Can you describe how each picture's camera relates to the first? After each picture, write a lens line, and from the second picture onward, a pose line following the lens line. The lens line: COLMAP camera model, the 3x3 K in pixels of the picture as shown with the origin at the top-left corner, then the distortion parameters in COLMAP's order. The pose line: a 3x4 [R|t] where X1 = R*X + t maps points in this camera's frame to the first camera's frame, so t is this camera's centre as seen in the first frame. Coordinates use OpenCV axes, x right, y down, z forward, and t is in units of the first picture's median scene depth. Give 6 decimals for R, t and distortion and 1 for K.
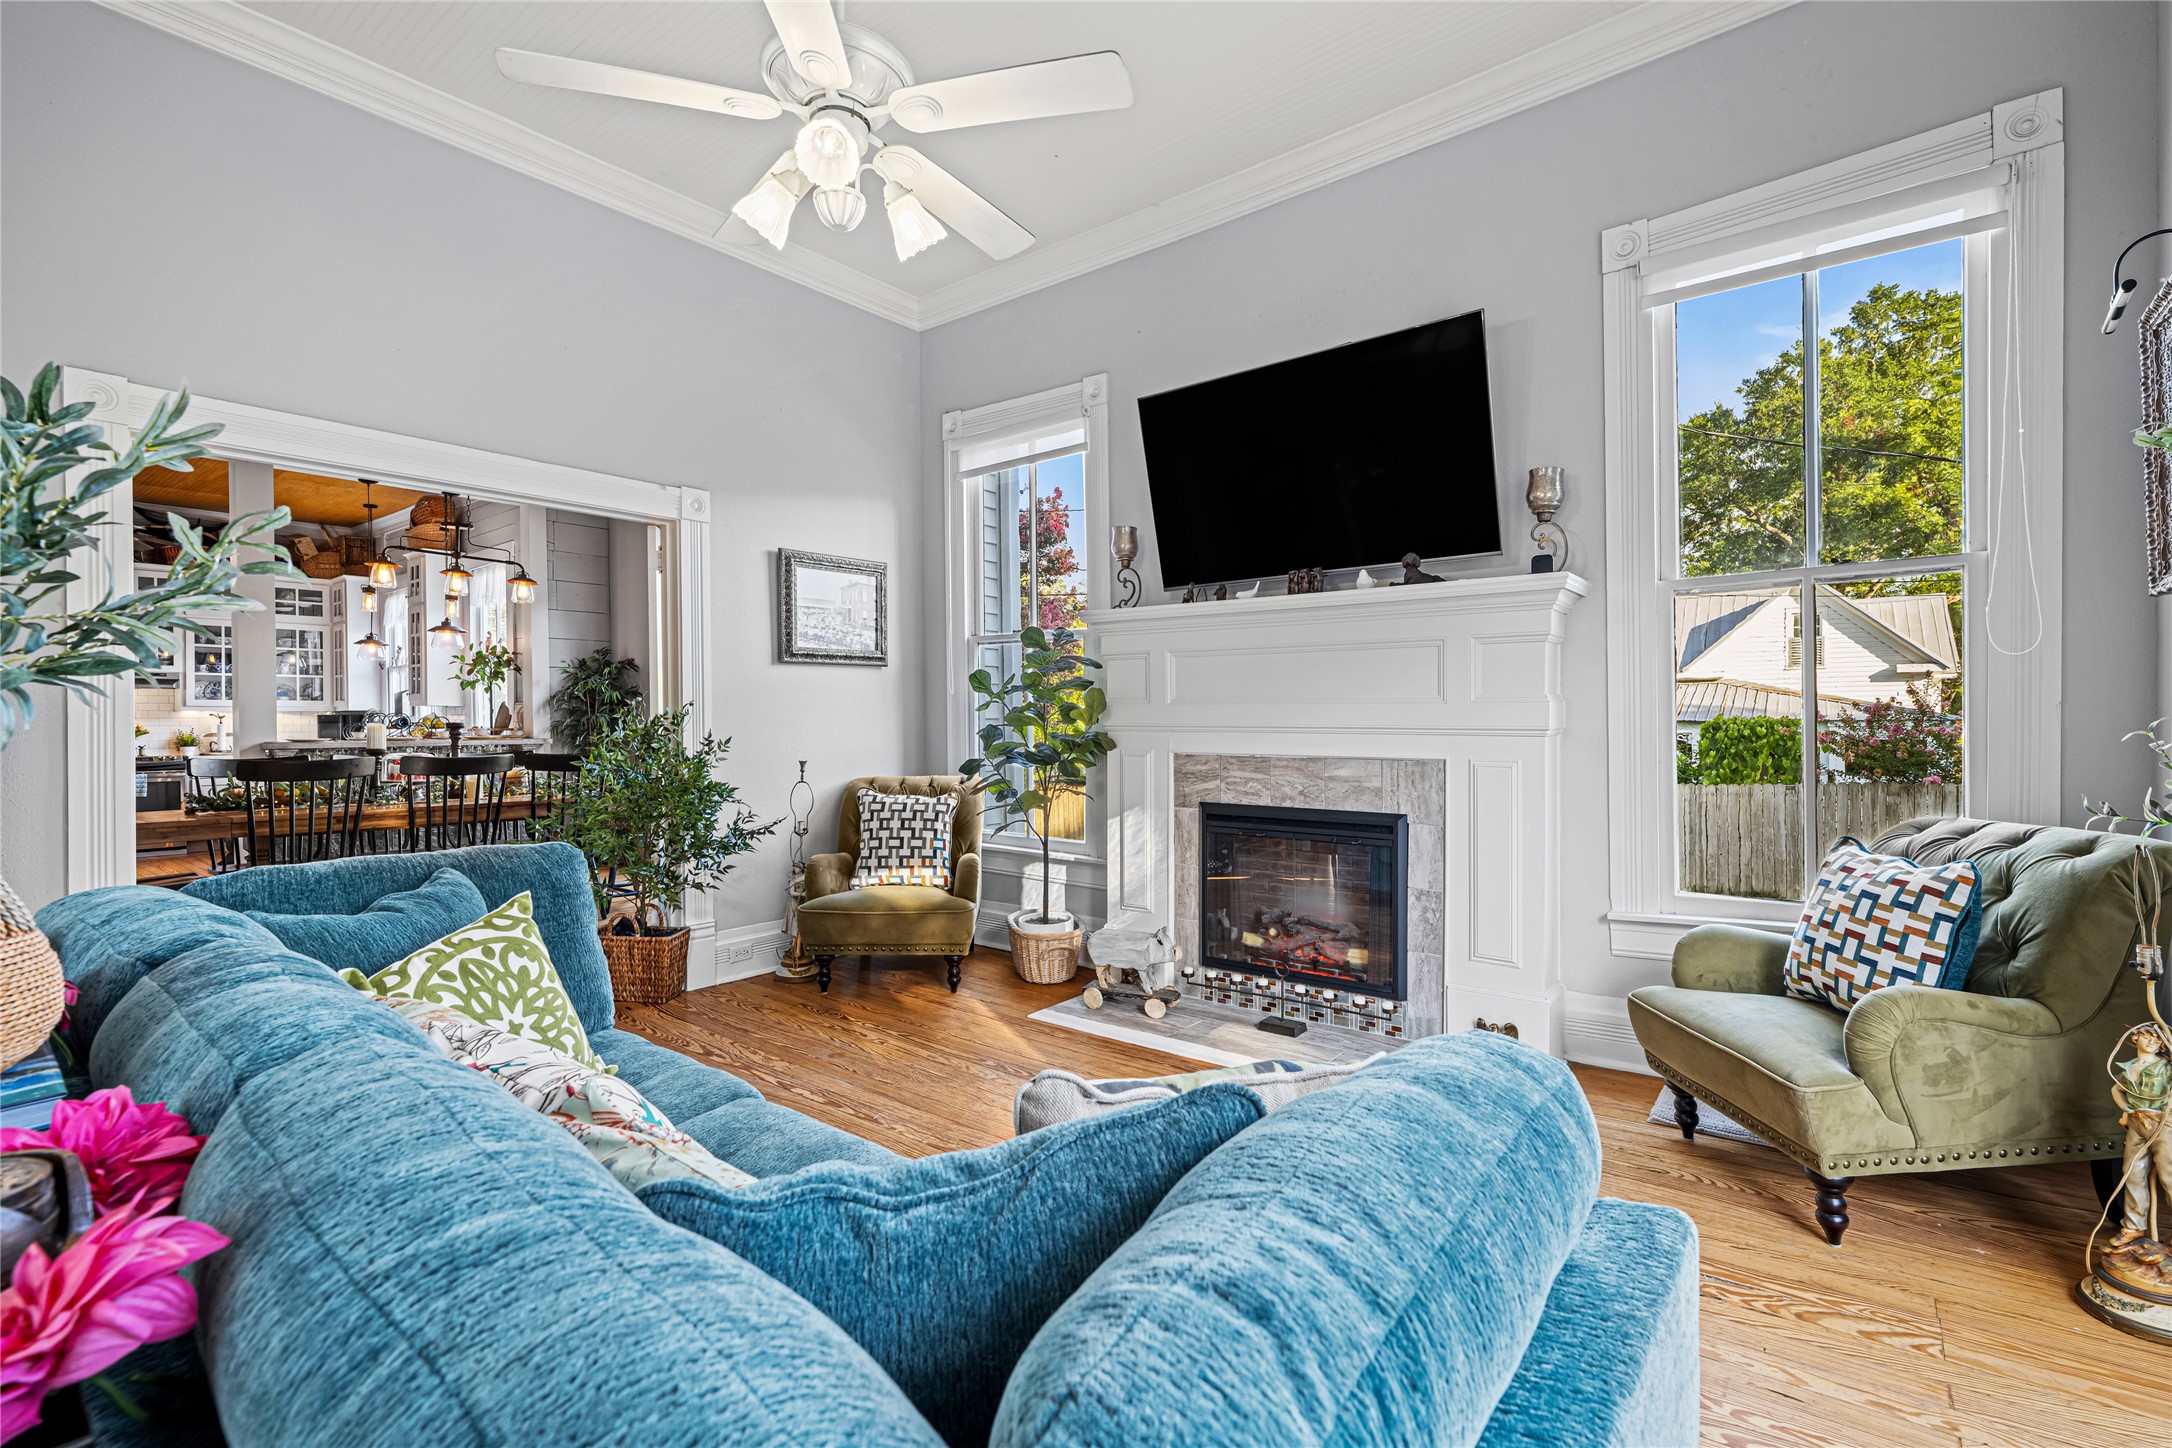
lens RADIAL K [[1009.4, 0, 1098.1], [0, 1009.4, 726.0], [0, 0, 1]] dist [0.013912, -0.000038]
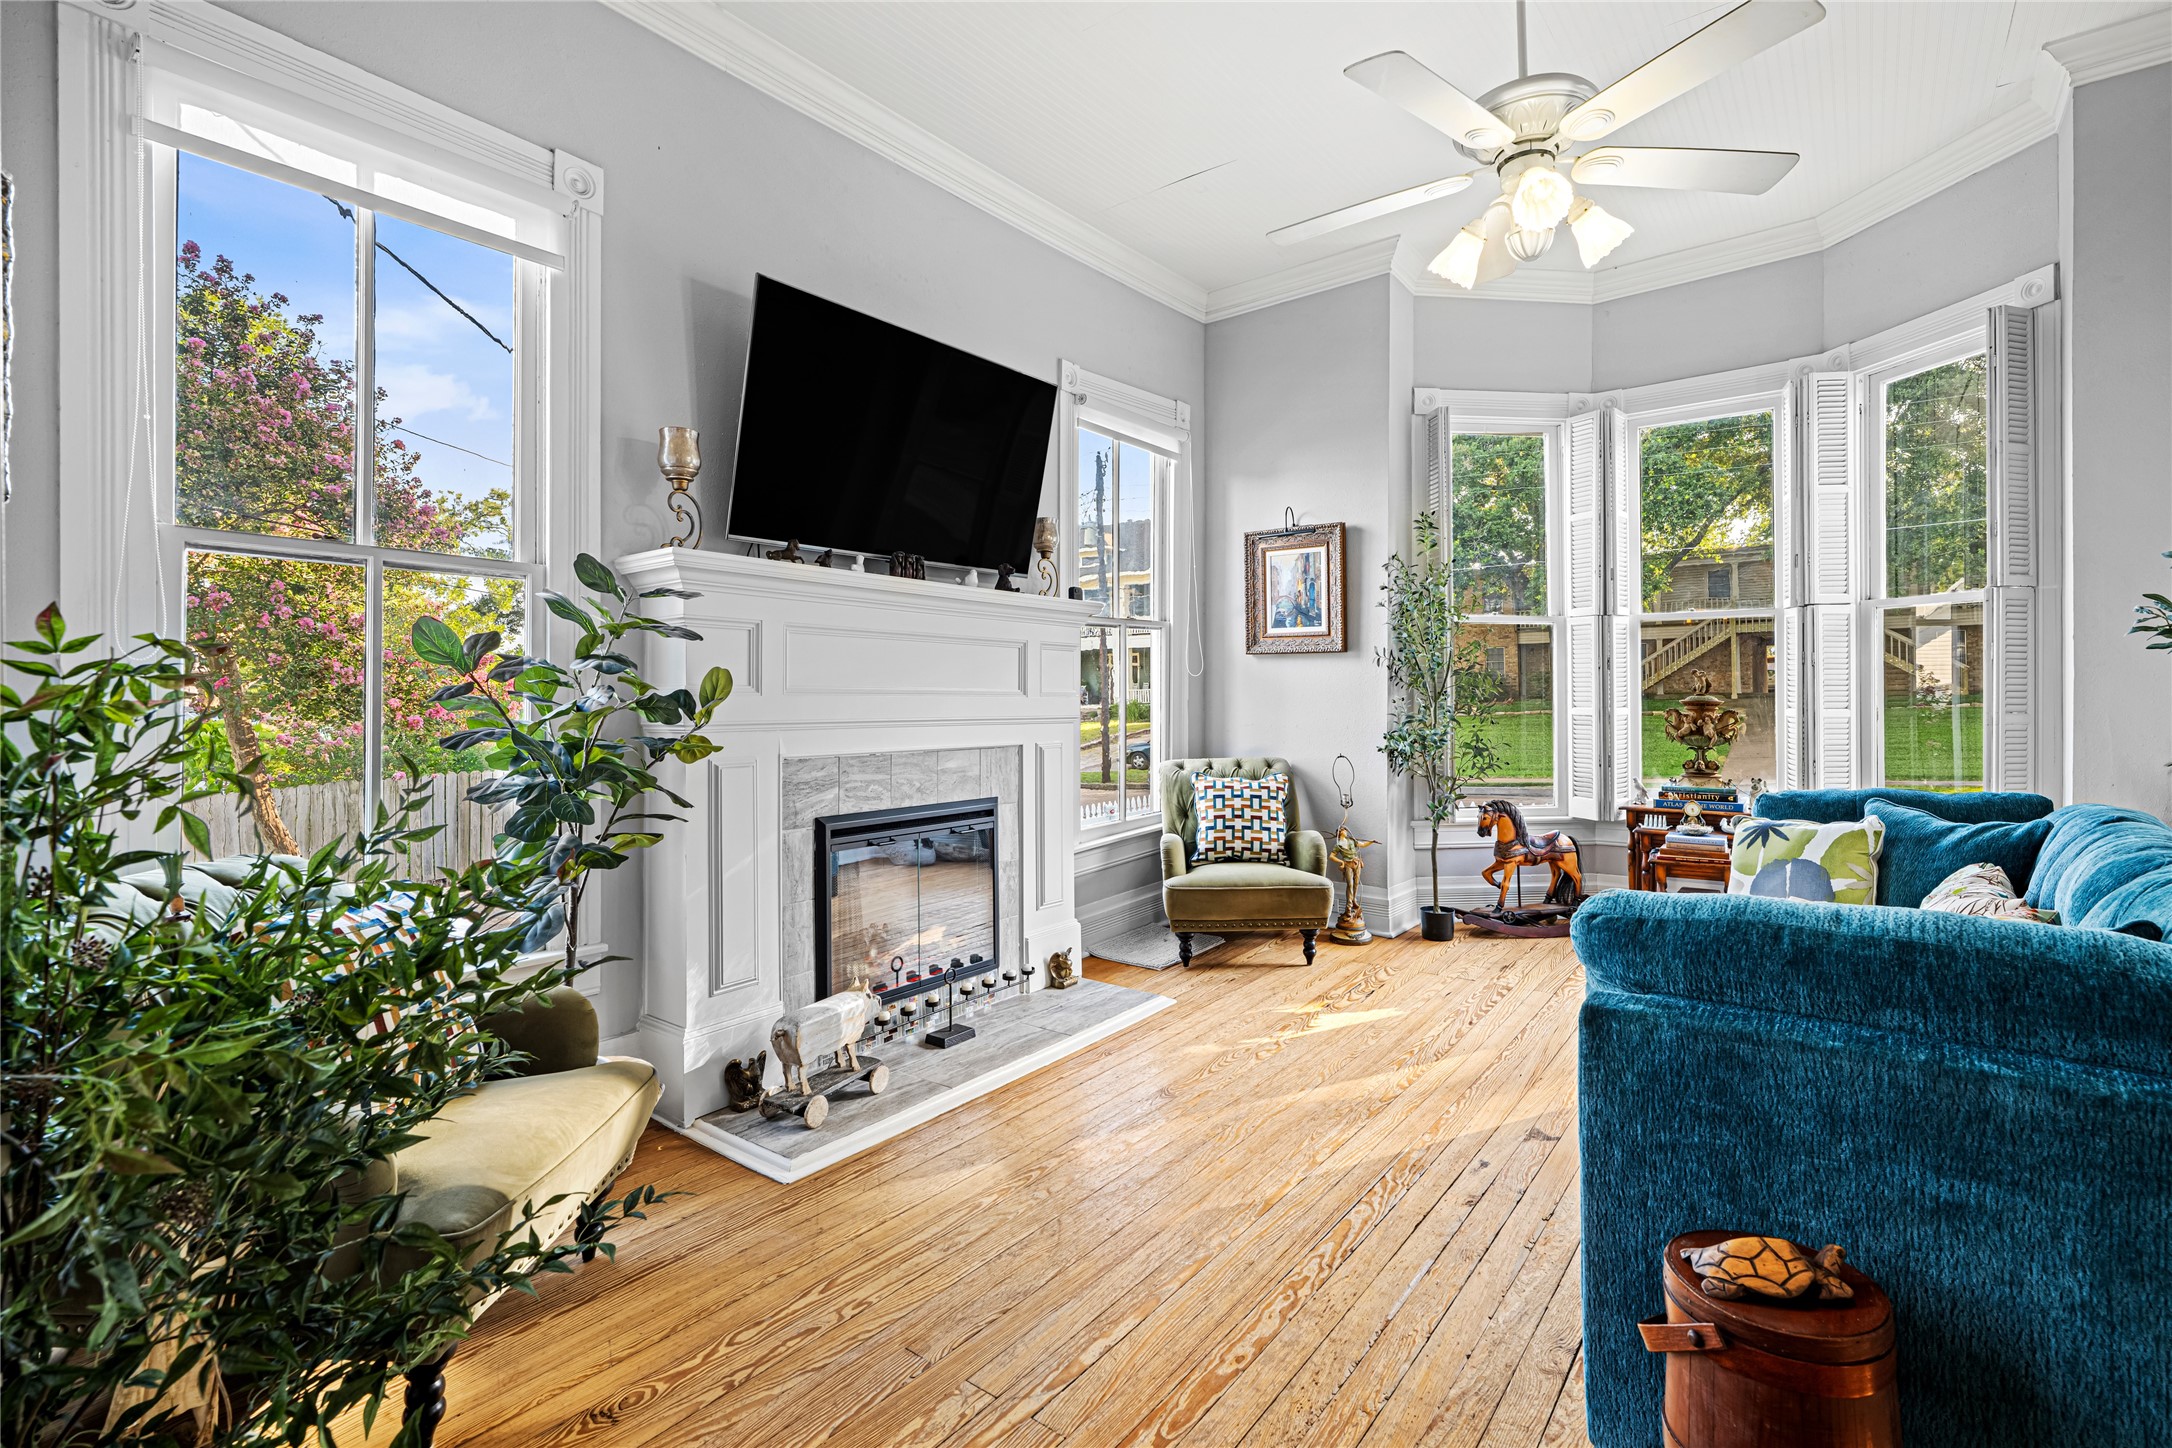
lens RADIAL K [[1009.4, 0, 1106.7], [0, 1009.4, 682.1], [0, 0, 1]] dist [0.013912, -0.000038]
pose [[-0.028764, 0.020112, 0.999384, -0.733765], [0.015217, 0.999691, -0.019680, -0.012721], [-0.999470, 0.014641, -0.029062, 0.827687]]
